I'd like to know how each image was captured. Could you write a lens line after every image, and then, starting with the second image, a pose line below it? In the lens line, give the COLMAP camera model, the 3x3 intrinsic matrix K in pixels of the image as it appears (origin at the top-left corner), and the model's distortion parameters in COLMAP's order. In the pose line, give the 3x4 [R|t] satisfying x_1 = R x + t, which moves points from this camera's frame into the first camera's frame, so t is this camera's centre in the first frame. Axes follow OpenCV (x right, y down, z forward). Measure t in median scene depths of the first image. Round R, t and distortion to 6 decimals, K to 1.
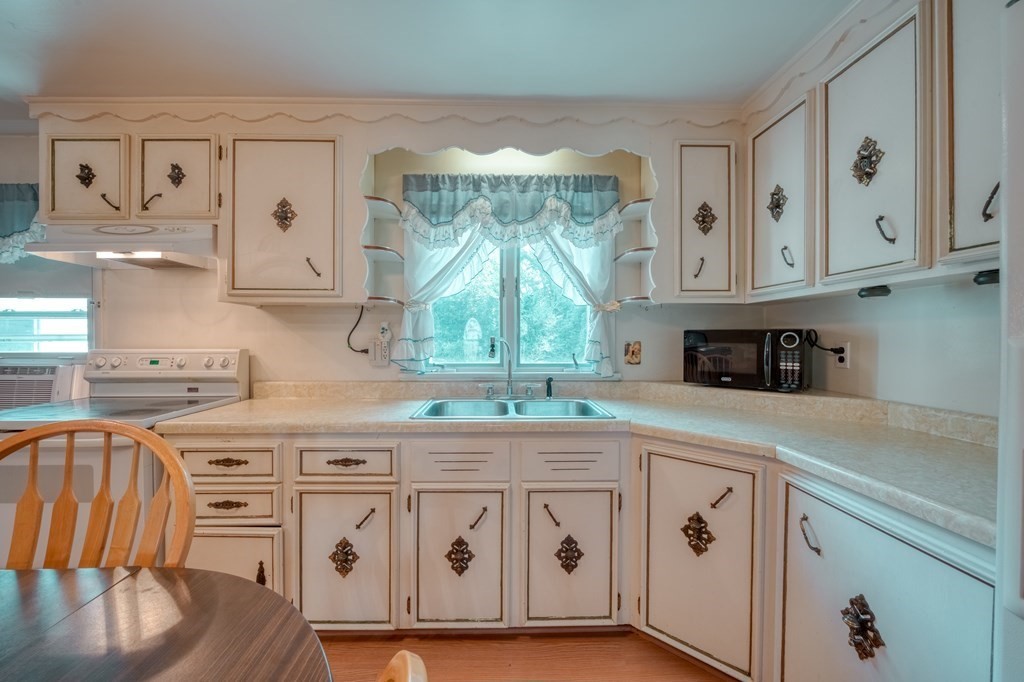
lens RADIAL K [[398.7, 0, 503.6], [0, 398.7, 341.7], [0, 0, 1]] dist [-0.011673, -0.000035]
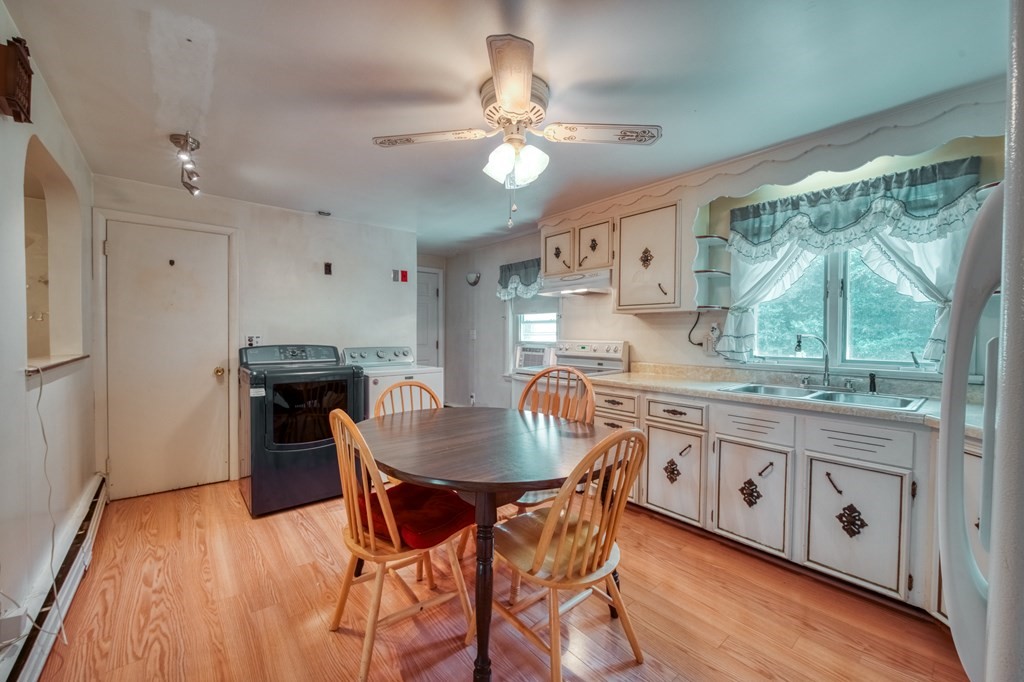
lens RADIAL K [[398.7, 0, 517.9], [0, 398.7, 340.8], [0, 0, 1]] dist [-0.011673, -0.000035]
pose [[0.632084, 0.015817, -0.774738, 0.357448], [-0.010267, 0.999875, 0.012037, 0.001669], [0.774832, 0.000346, 0.632167, -0.405142]]
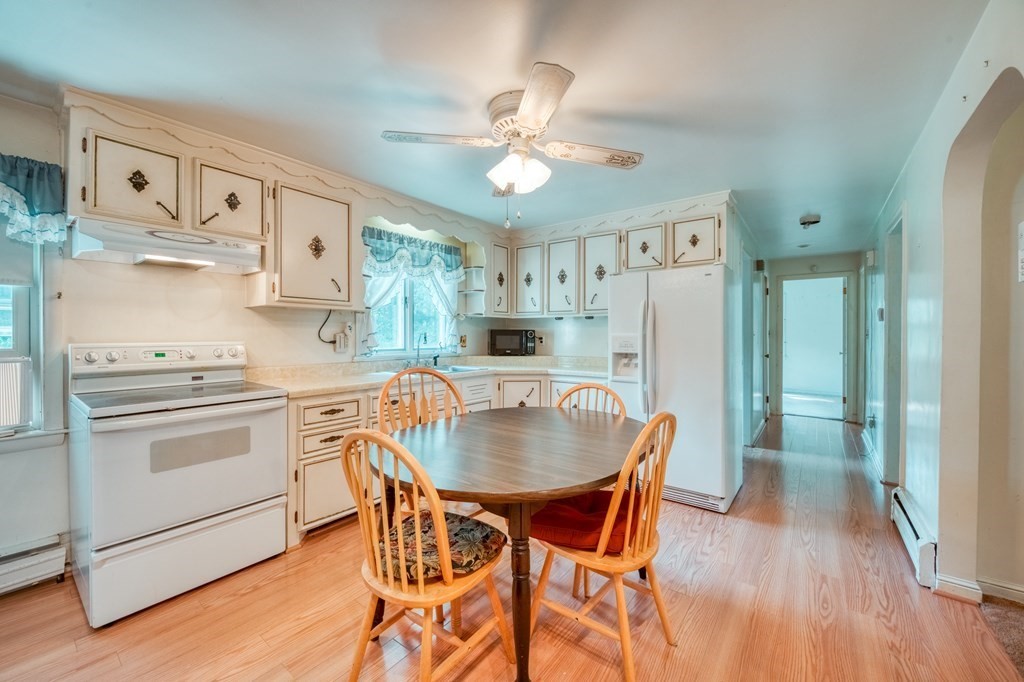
lens RADIAL K [[398.7, 0, 512.0], [0, 398.7, 333.7], [0, 0, 1]] dist [-0.011673, -0.000035]
pose [[0.628016, 0.001581, 0.778199, -1.170361], [0.003148, 0.999985, -0.004573, 0.002886], [-0.778194, 0.005322, 0.628001, -0.435852]]
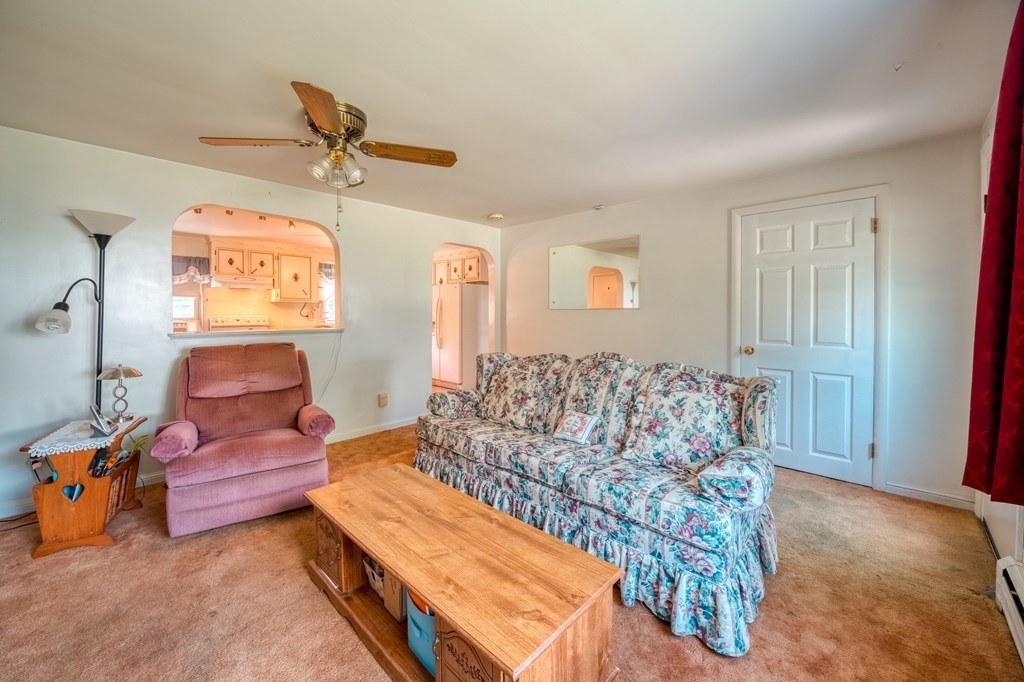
lens RADIAL K [[398.7, 0, 507.7], [0, 398.7, 314.9], [0, 0, 1]] dist [-0.011673, -0.000035]
pose [[0.713924, -0.004217, 0.700211, -1.596218], [0.000840, 0.999986, 0.005166, -0.003787], [-0.700223, -0.003099, 0.713917, -2.686065]]
